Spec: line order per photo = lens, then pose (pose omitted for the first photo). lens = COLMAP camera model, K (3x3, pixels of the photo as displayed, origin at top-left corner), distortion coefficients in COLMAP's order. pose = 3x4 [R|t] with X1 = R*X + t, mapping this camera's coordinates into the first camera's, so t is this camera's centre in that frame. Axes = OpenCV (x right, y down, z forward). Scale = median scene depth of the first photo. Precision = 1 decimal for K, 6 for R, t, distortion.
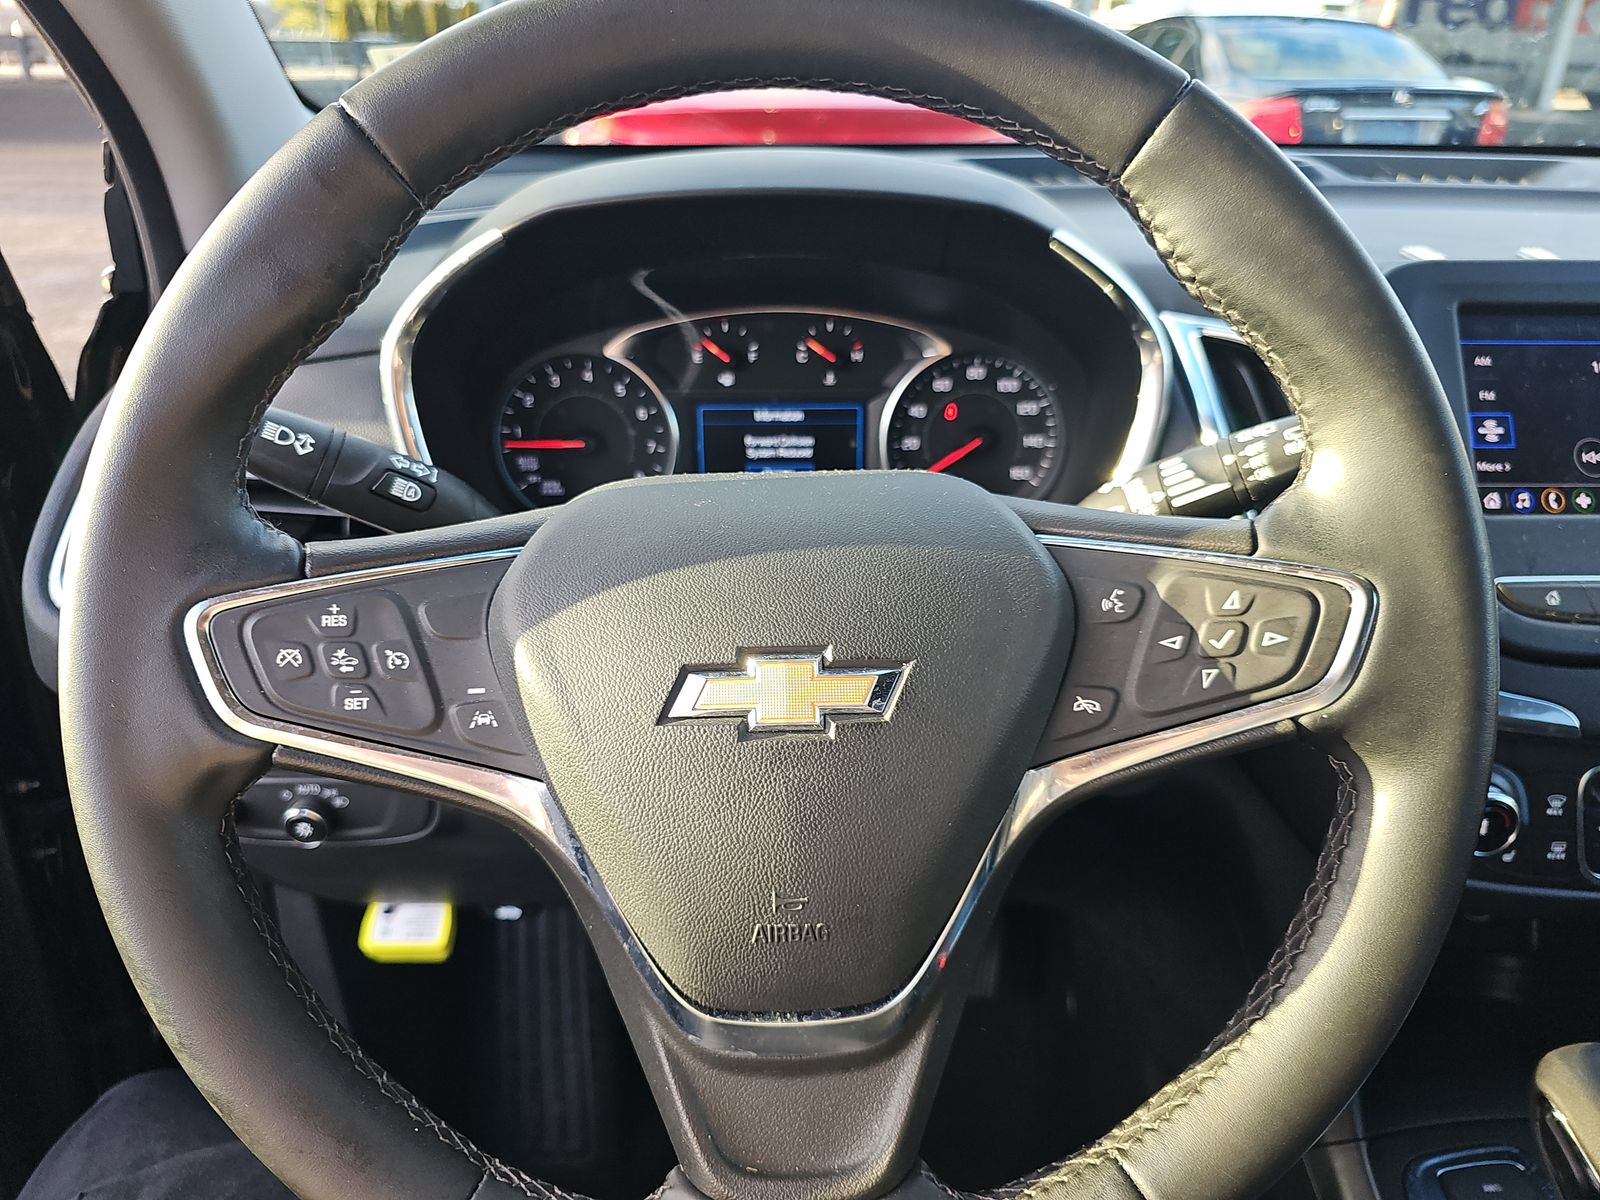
lens RADIAL K [[1069.7, 0, 801.1], [0, 1069.7, 597.9], [0, 0, 1]] dist [0.010107, -0.006875]
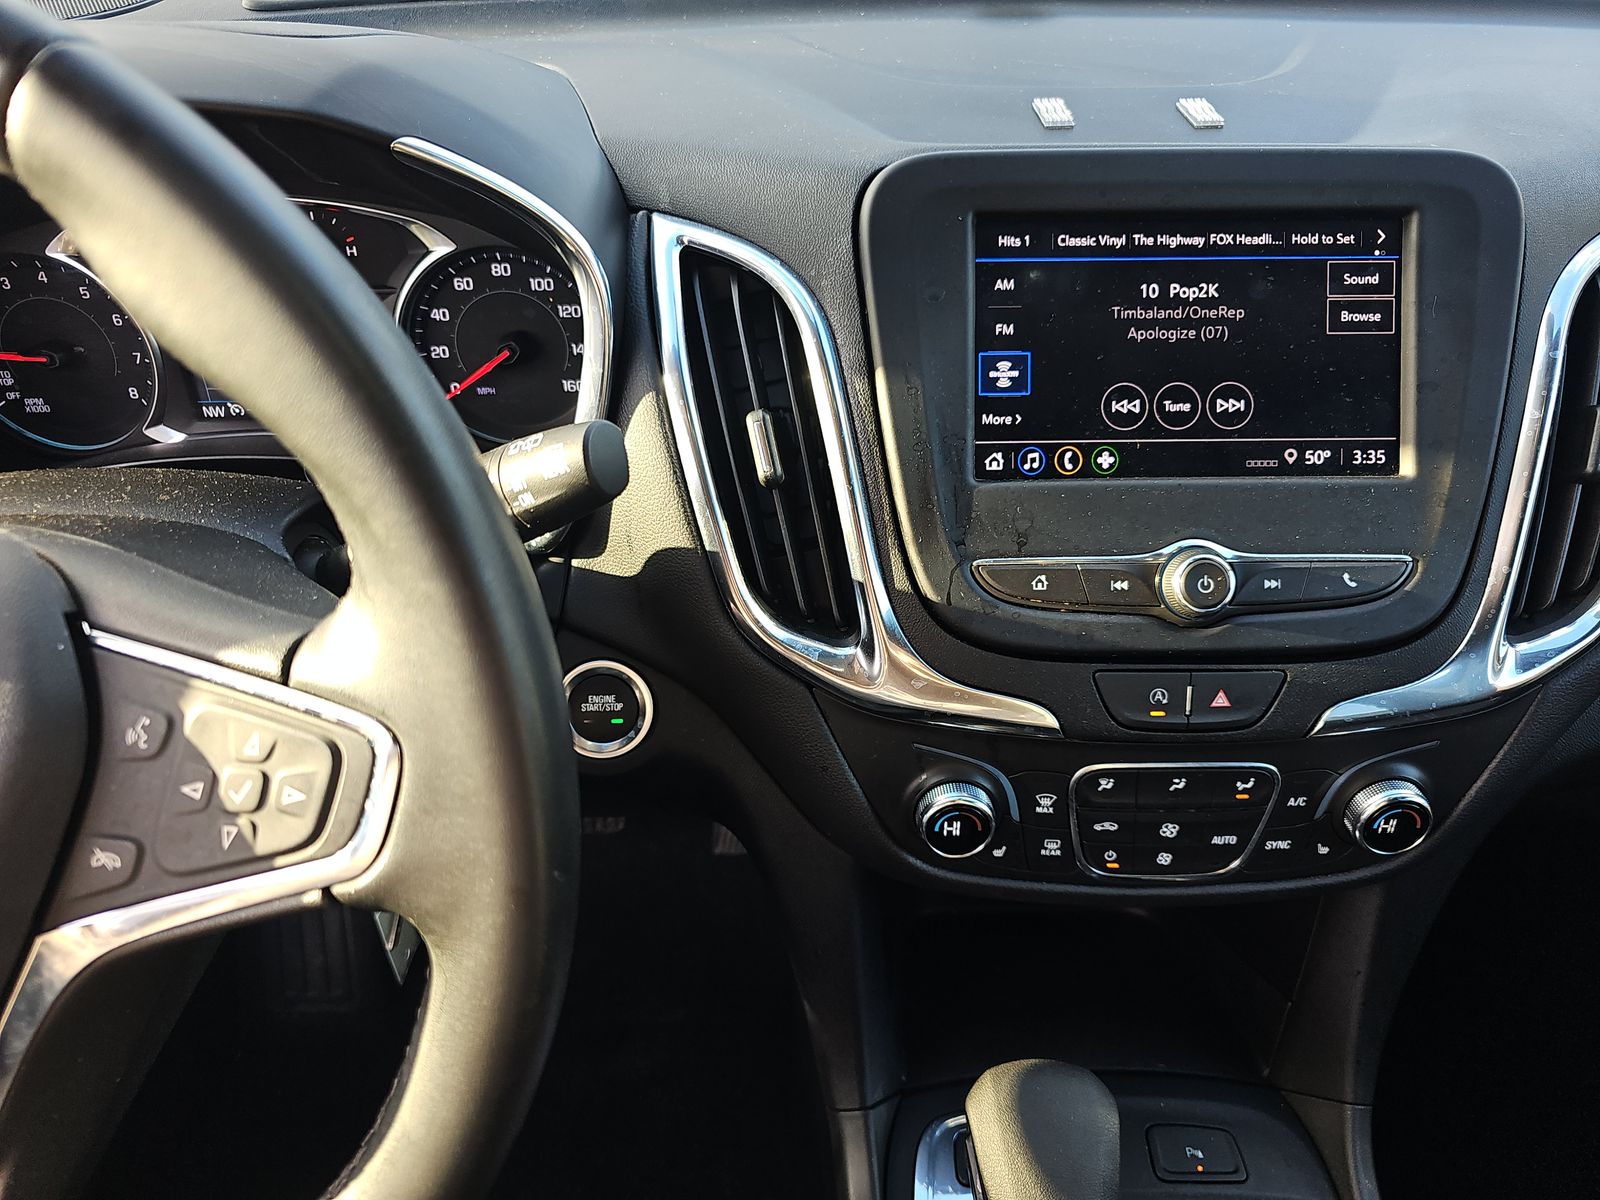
lens RADIAL K [[1069.7, 0, 791.4], [0, 1069.7, 593.5], [0, 0, 1]] dist [0.010107, -0.006875]
pose [[0.999822, -0.001832, -0.018767, 0.498019], [0.005718, 0.977857, 0.209197, -0.165388], [0.017968, -0.209267, 0.977693, 0.151967]]
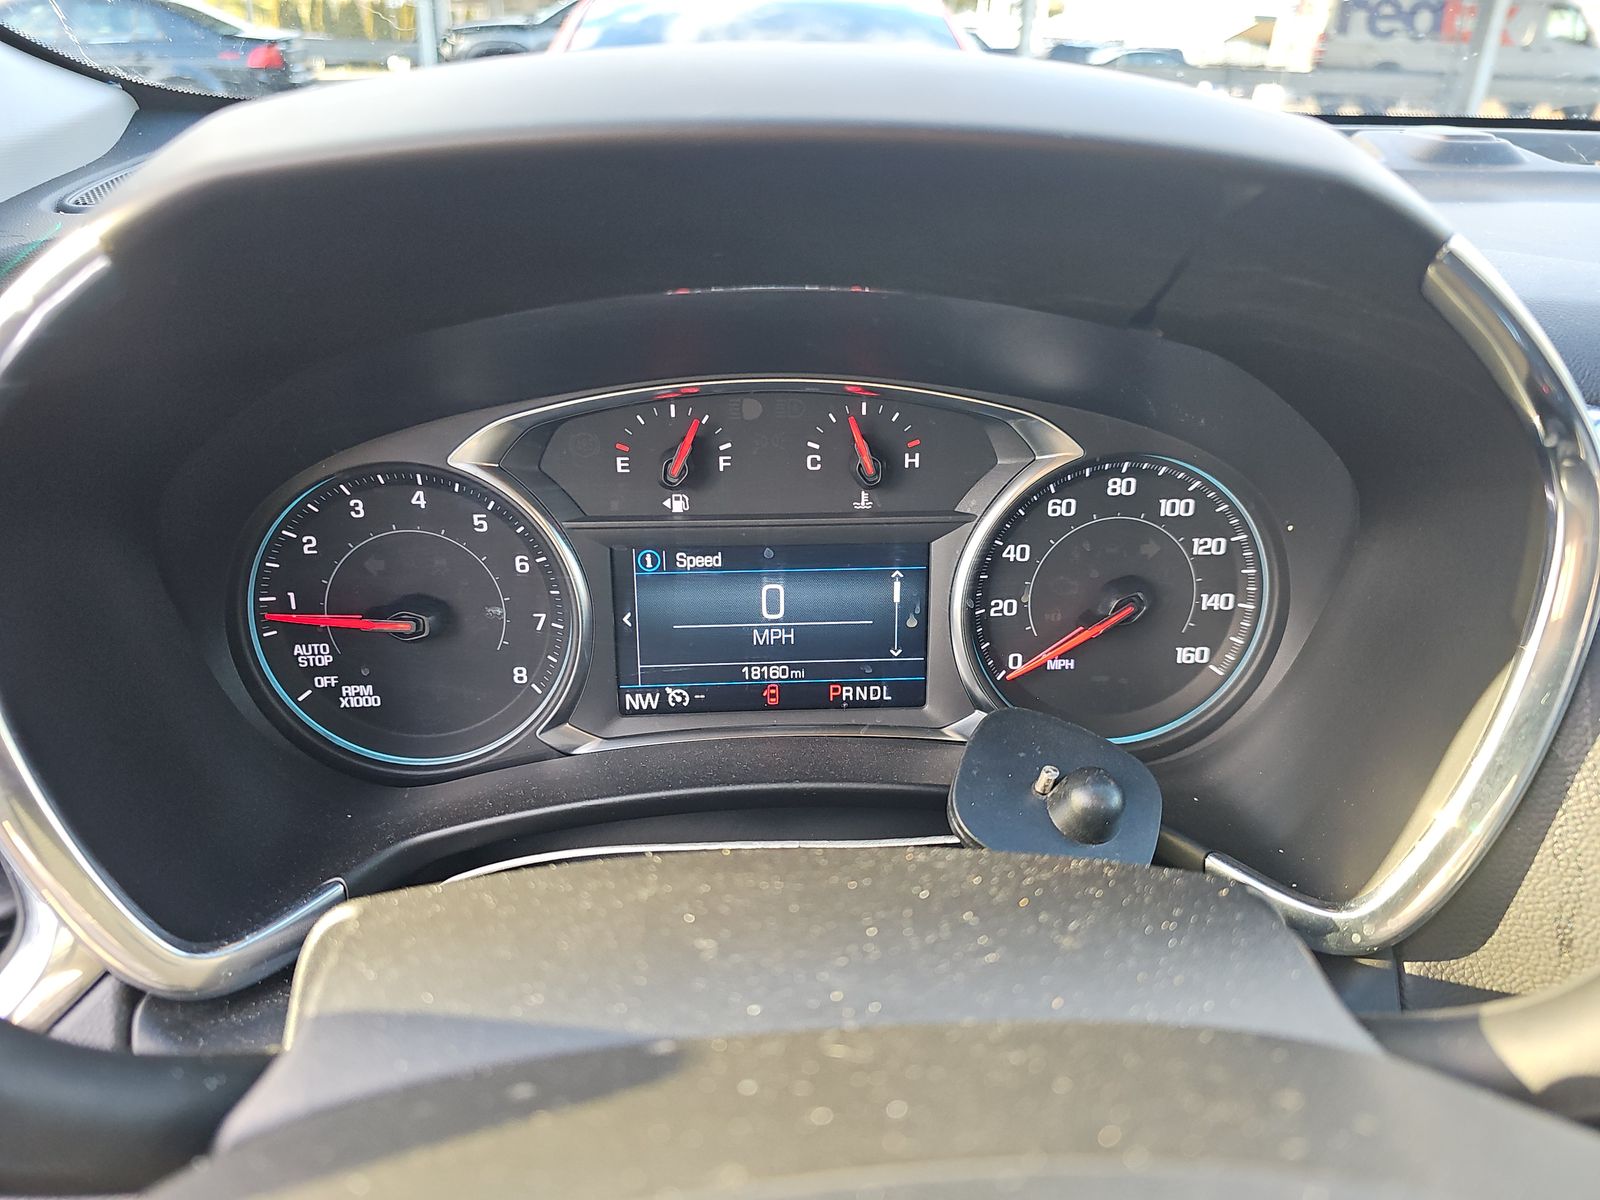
lens RADIAL K [[1069.7, 0, 803.4], [0, 1069.7, 588.9], [0, 0, 1]] dist [0.010107, -0.006875]
pose [[0.998714, -0.013321, 0.048927, -0.038397], [0.013792, 0.999862, -0.009288, -0.186957], [-0.048797, 0.009951, 0.998759, 0.544630]]
